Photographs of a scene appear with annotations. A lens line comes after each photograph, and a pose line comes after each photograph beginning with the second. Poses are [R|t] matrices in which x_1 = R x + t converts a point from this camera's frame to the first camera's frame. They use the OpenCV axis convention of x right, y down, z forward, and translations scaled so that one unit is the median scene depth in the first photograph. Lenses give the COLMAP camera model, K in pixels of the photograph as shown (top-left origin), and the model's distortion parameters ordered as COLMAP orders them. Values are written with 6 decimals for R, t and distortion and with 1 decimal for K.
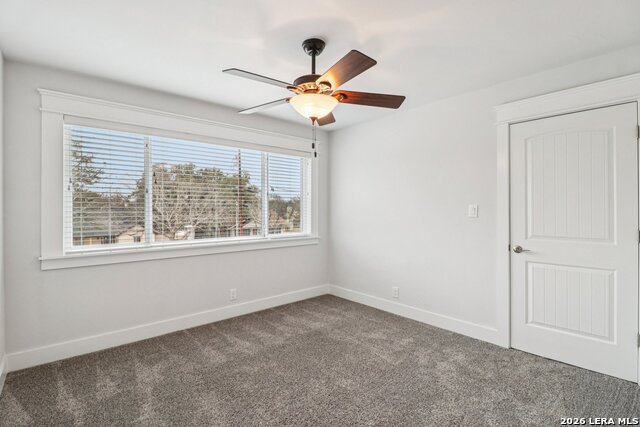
lens RADIAL K [[304.1, 0, 315.5], [0, 304.1, 215.9], [0, 0, 1]] dist [0.001622, -0.000541]
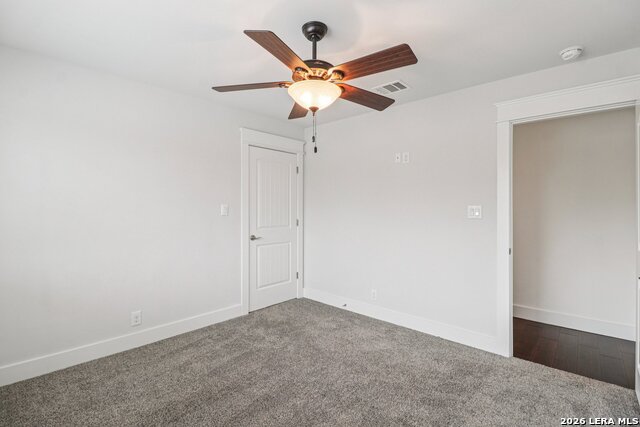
lens RADIAL K [[304.1, 0, 312.0], [0, 304.1, 207.0], [0, 0, 1]] dist [0.001622, -0.000541]
pose [[-0.116321, 0.004600, 0.993201, -0.746510], [0.014882, 0.999885, -0.002888, -0.021675], [-0.993100, 0.014445, -0.116376, 0.916344]]
